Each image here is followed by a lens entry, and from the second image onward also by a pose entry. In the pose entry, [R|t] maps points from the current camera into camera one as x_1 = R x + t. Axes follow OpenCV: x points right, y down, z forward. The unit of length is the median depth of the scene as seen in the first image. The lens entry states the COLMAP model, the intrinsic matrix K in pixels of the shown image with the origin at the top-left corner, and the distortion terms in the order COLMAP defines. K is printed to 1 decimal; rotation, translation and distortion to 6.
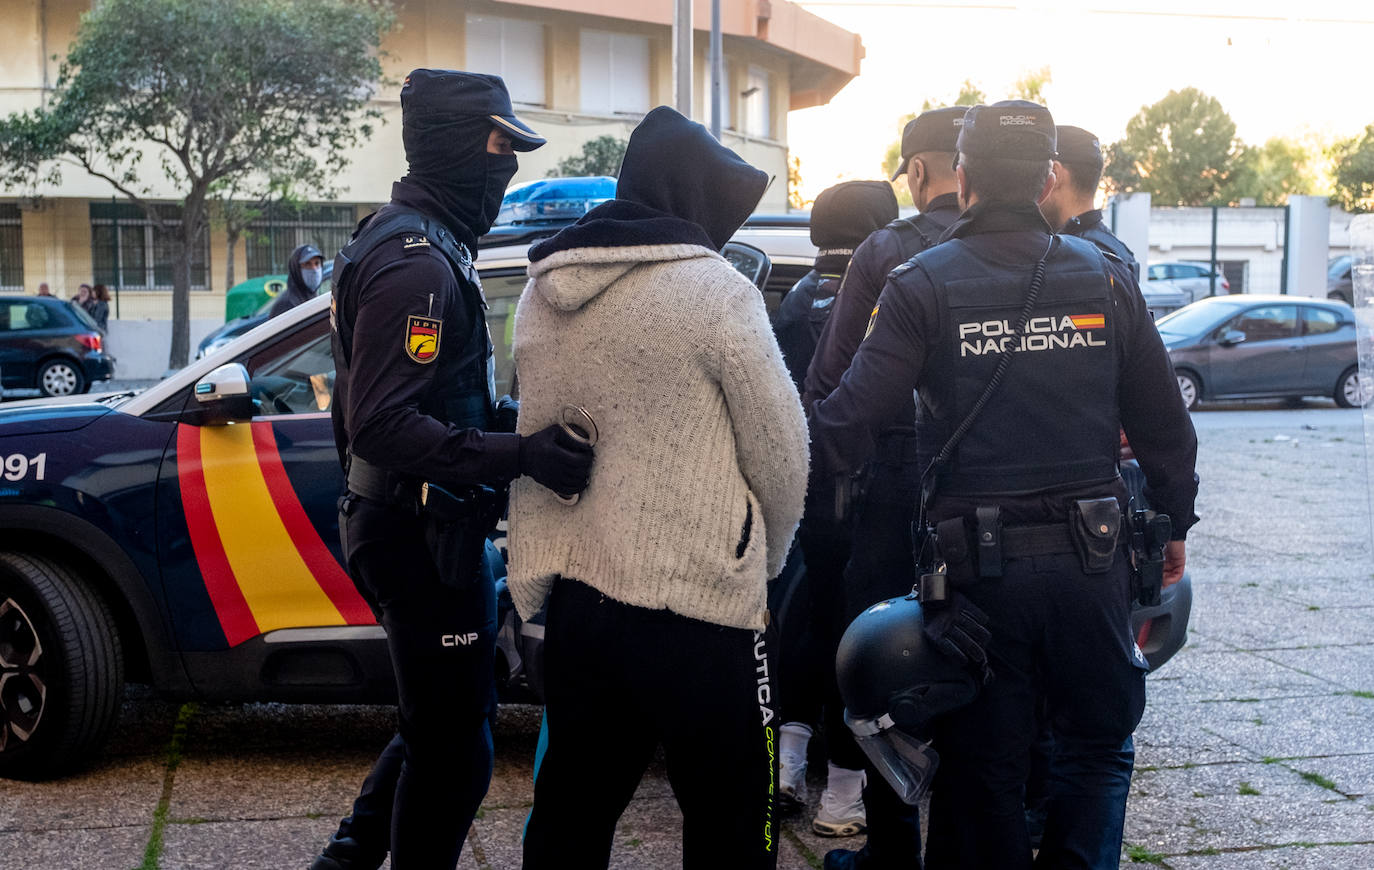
lens RADIAL K [[1783.3, 0, 691.8], [0, 1783.3, 519.6], [0, 0, 1]] dist [-0.047372, -0.001872]
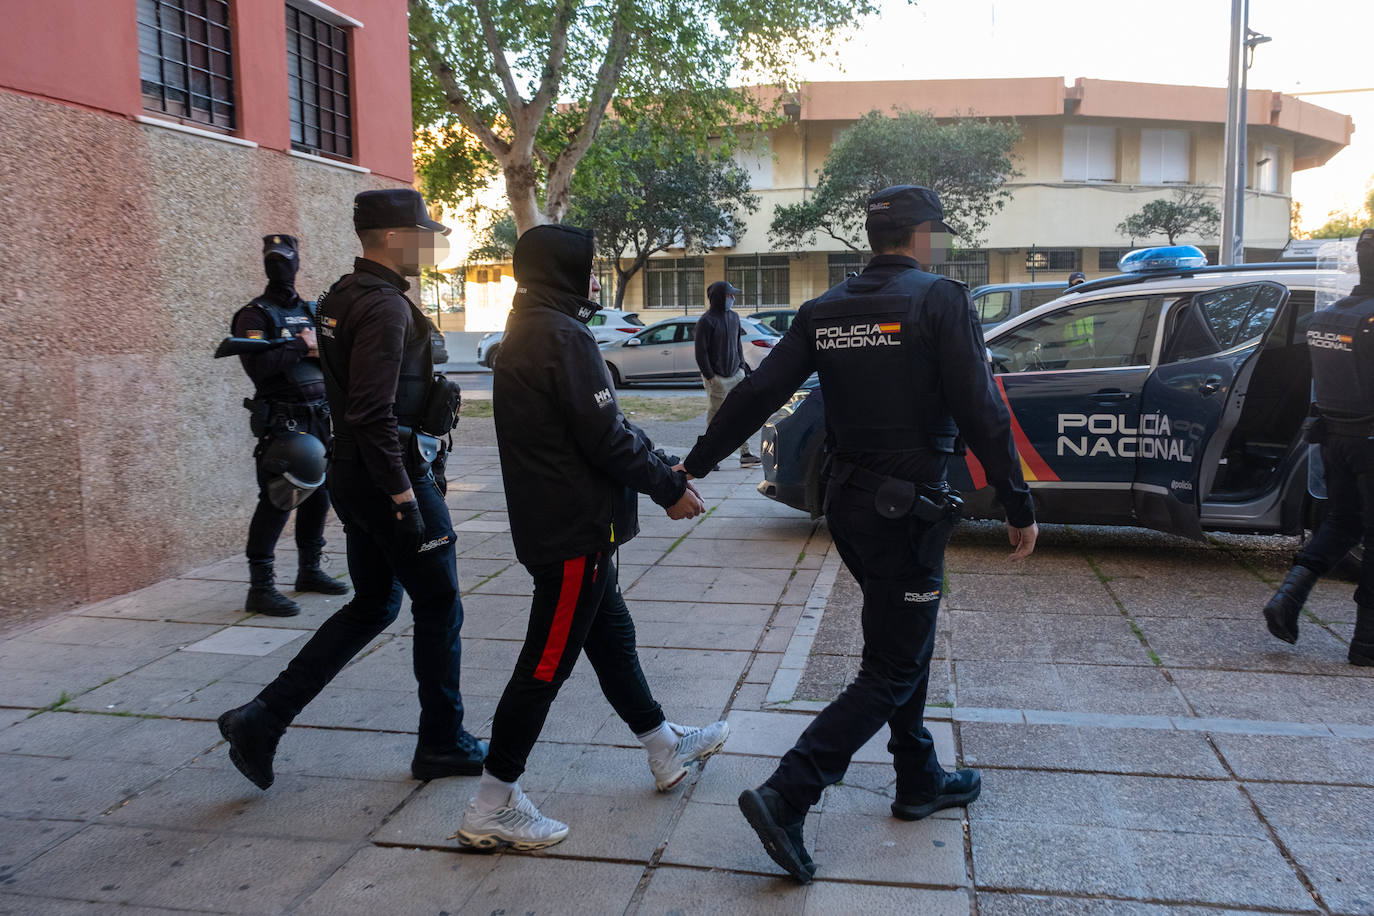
lens RADIAL K [[1270.0, 0, 645.8], [0, 1270.0, 456.0], [0, 0, 1]] dist [0.016051, 0.010705]
pose [[0.919406, 0.027081, -0.392376, -0.018405], [-0.028557, 0.999590, 0.002076, 0.018042], [0.392271, 0.009297, 0.919803, -0.197940]]
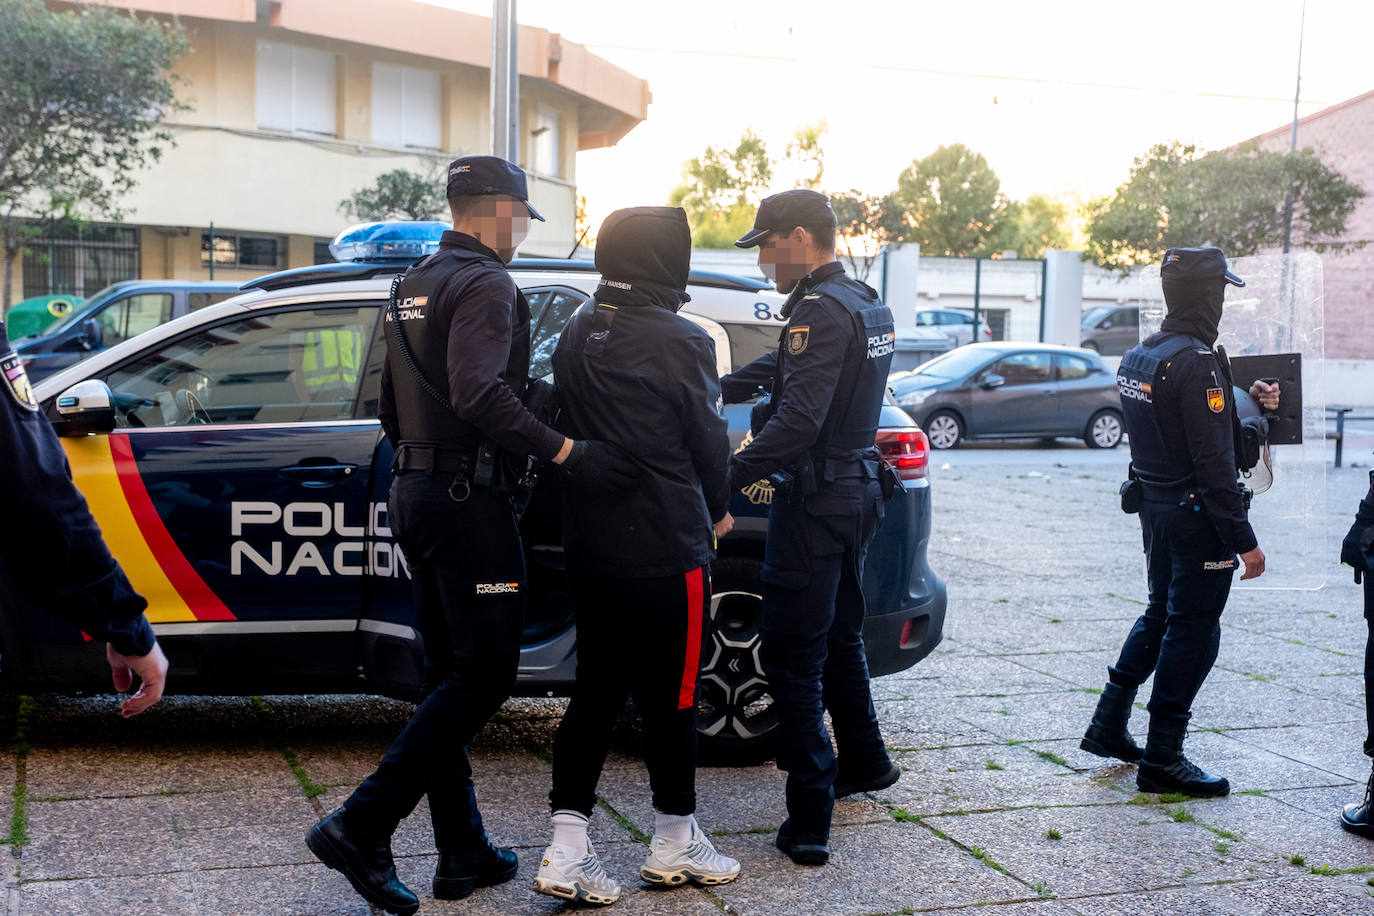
lens RADIAL K [[1849.8, 0, 766.6], [0, 1849.8, 526.2], [0, 0, 1]] dist [-0.001248, 0.024164]
pose [[0.985616, 0.011309, 0.168624, -0.018009], [-0.007939, 0.999755, -0.020644, 0.009431], [-0.168816, 0.019009, 0.985464, -0.079159]]
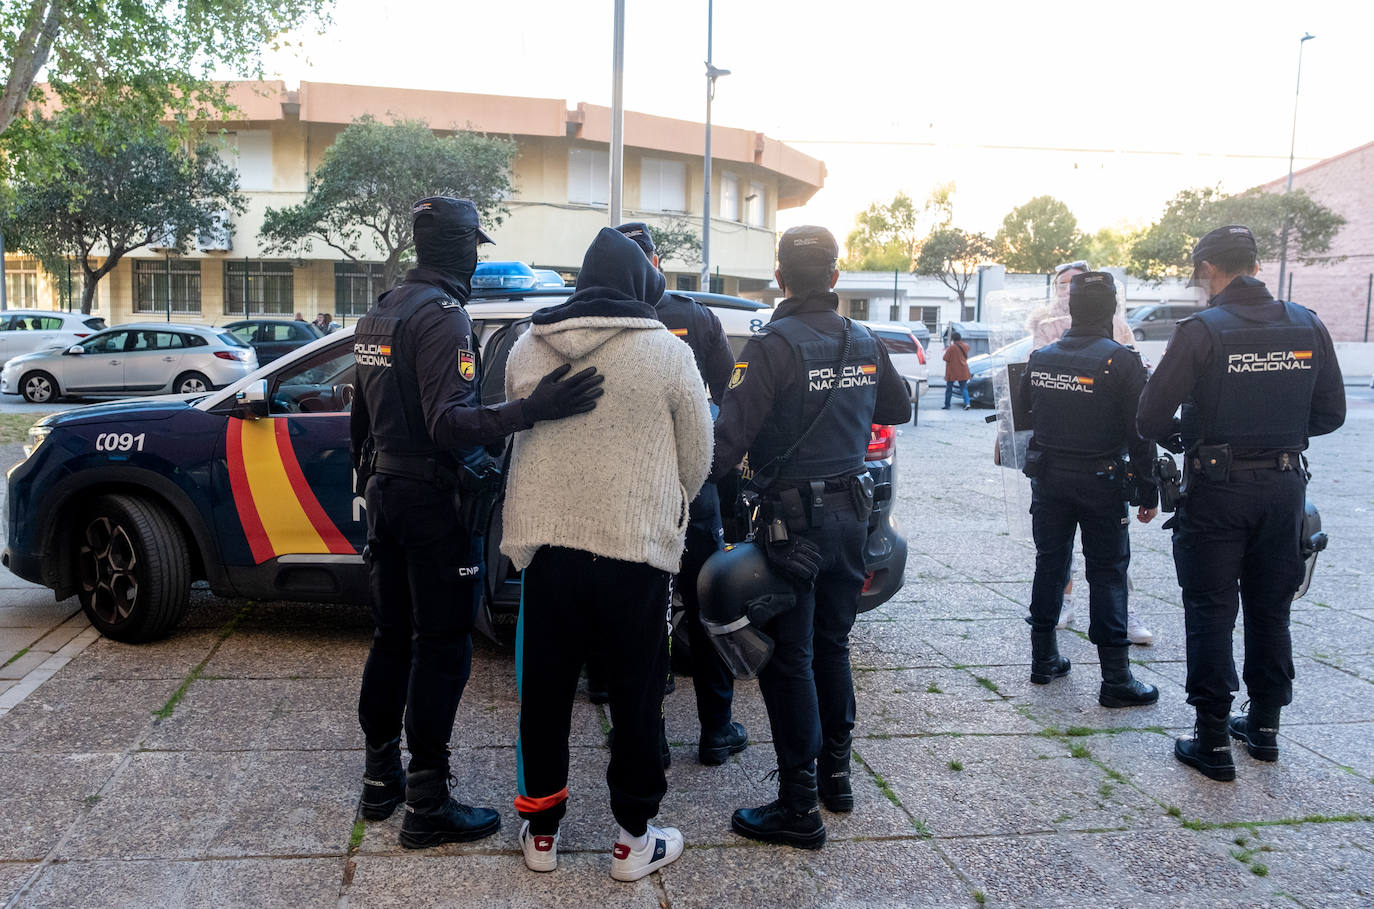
lens RADIAL K [[1089.4, 0, 686.0], [0, 1089.4, 431.5], [0, 0, 1]] dist [-0.038632, 0.005562]
pose [[0.994960, 0.026865, -0.096602, 0.086151], [-0.028798, 0.999411, -0.018672, -0.015212], [0.096044, 0.021360, 0.995148, 0.044634]]
